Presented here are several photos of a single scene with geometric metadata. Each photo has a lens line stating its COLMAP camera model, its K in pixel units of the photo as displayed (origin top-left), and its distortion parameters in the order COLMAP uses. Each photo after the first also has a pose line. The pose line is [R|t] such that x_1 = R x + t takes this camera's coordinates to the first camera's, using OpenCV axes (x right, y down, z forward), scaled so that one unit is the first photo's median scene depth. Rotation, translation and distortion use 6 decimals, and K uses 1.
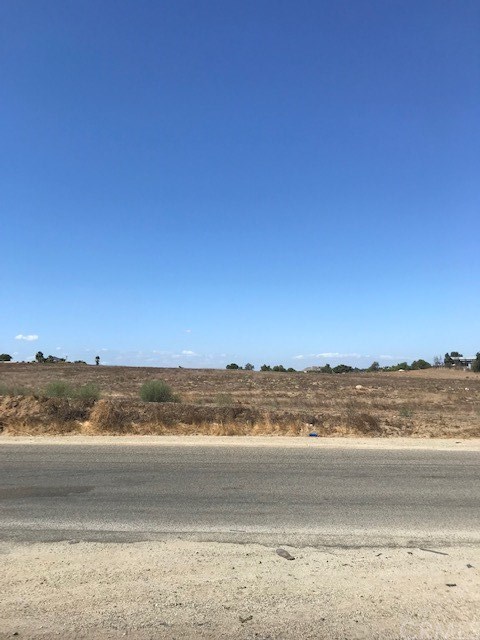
lens RADIAL K [[528.2, 0, 243.3], [0, 528.2, 315.7], [0, 0, 1]] dist [0.024724, -0.037543]
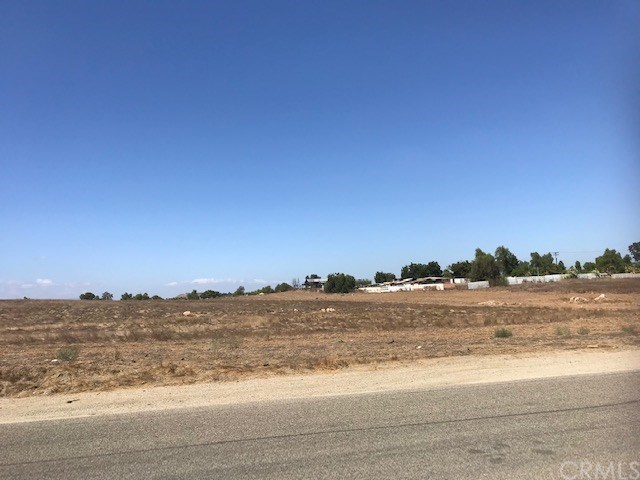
lens RADIAL K [[527.2, 0, 313.7], [0, 527.2, 233.6], [0, 0, 1]] dist [0.038530, -0.050280]
pose [[0.934155, 0.010158, 0.356722, 0.412112], [-0.005050, 0.999871, -0.015248, 0.038094], [-0.356831, 0.012443, 0.934086, 0.258830]]
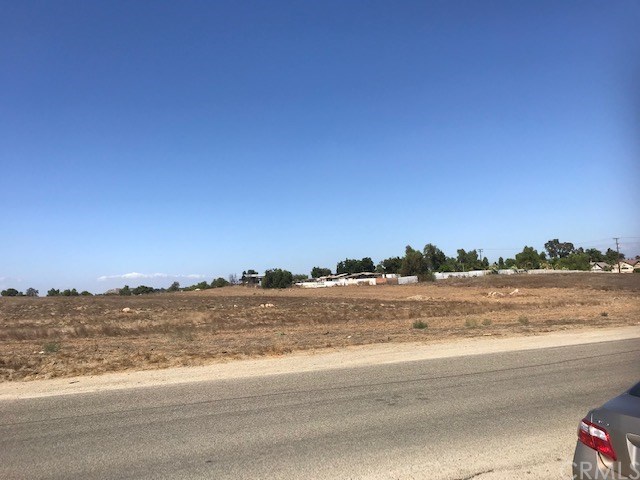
lens RADIAL K [[525.3, 0, 314.7], [0, 525.3, 225.0], [0, 0, 1]] dist [0.037733, -0.051859]
pose [[0.883778, 0.022671, 0.467357, 0.319731], [-0.013498, 0.999645, -0.022967, 0.009790], [-0.467712, 0.013990, 0.883770, 0.094520]]
